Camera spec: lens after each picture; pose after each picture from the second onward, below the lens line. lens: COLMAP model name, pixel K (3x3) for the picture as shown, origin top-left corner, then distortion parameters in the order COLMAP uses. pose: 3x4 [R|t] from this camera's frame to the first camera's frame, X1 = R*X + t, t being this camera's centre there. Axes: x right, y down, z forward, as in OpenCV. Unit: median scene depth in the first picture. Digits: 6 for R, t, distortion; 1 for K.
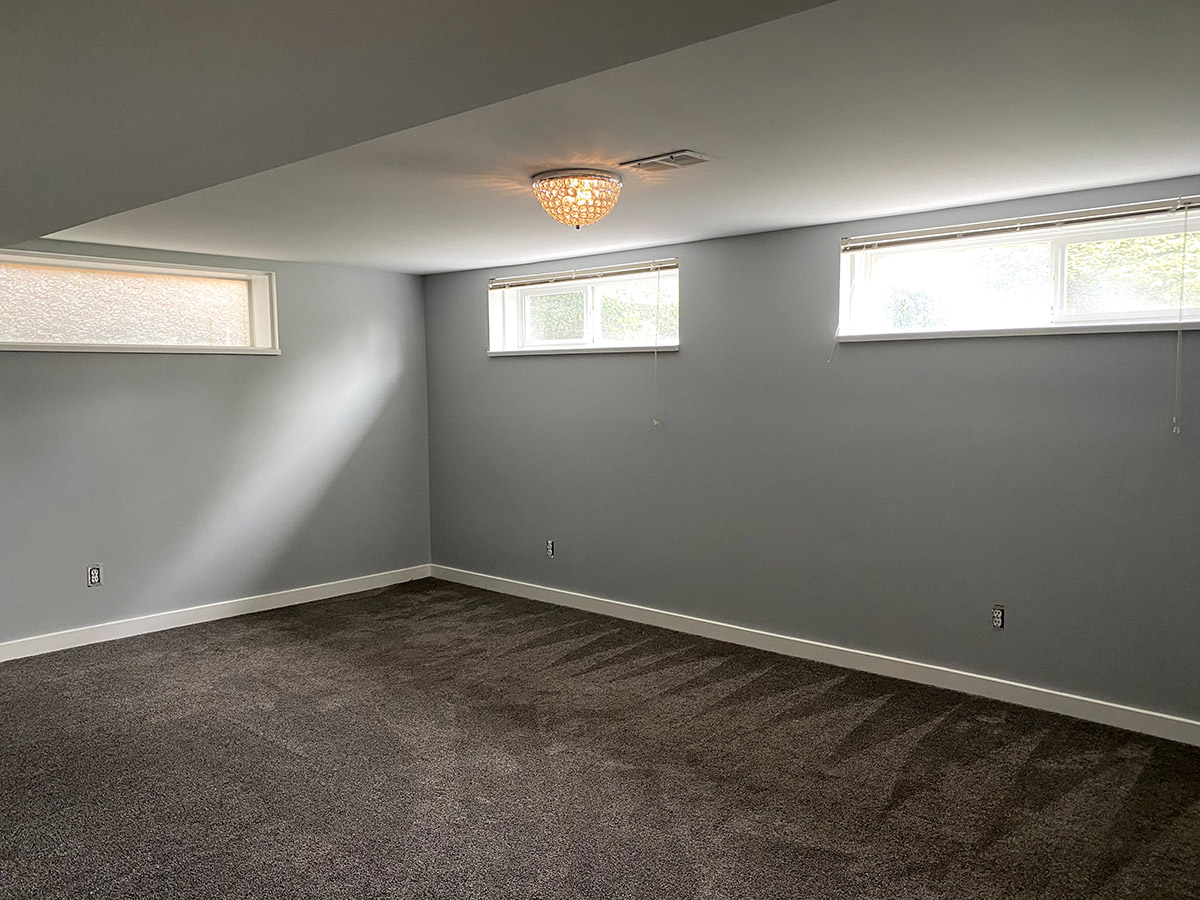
lens RADIAL K [[921.4, 0, 595.1], [0, 921.4, 449.8], [0, 0, 1]] dist [0.041188, -0.044358]
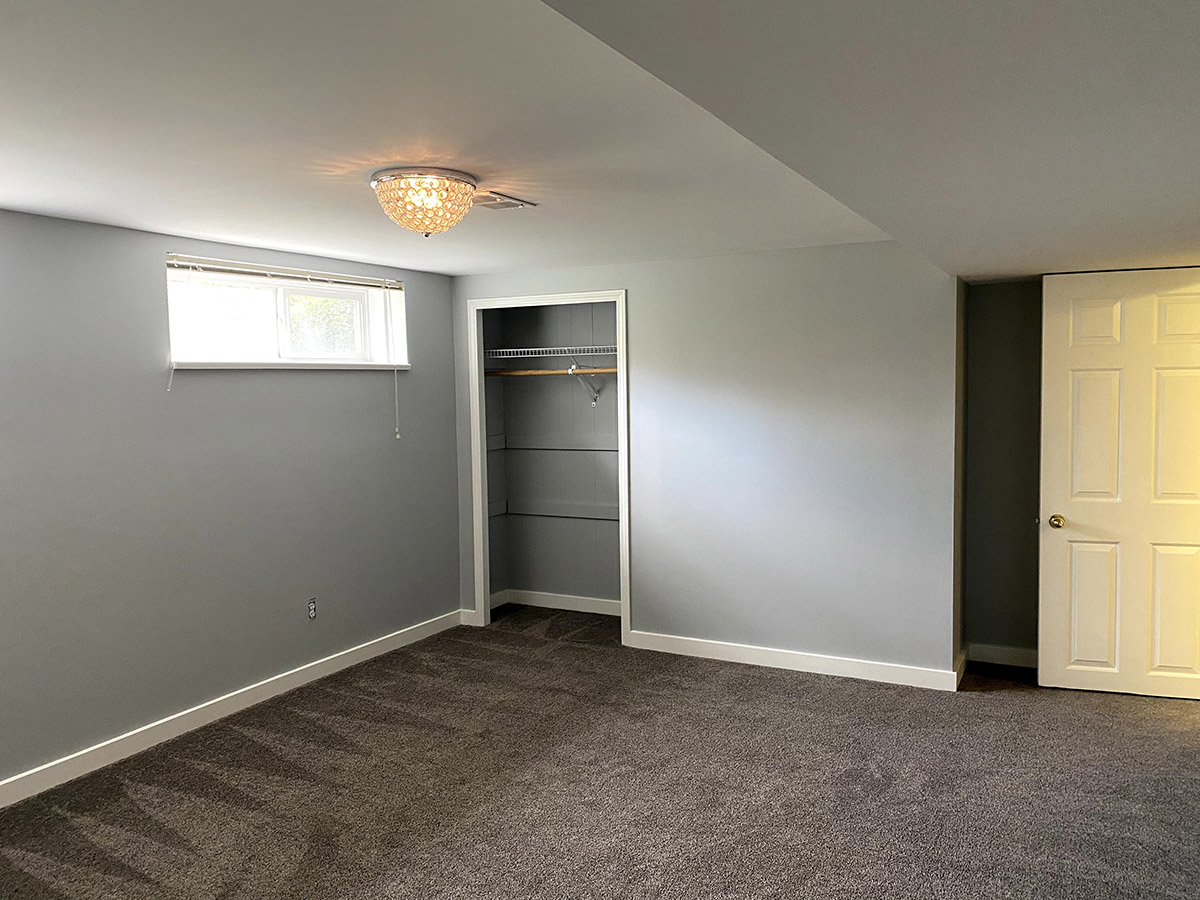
lens RADIAL K [[921.4, 0, 594.5], [0, 921.4, 451.4], [0, 0, 1]] dist [0.041188, -0.044358]
pose [[-0.221967, -0.063467, 0.972986, -0.764956], [0.098900, 0.991268, 0.087221, -0.082797], [-0.970025, 0.115588, -0.213752, 0.884592]]
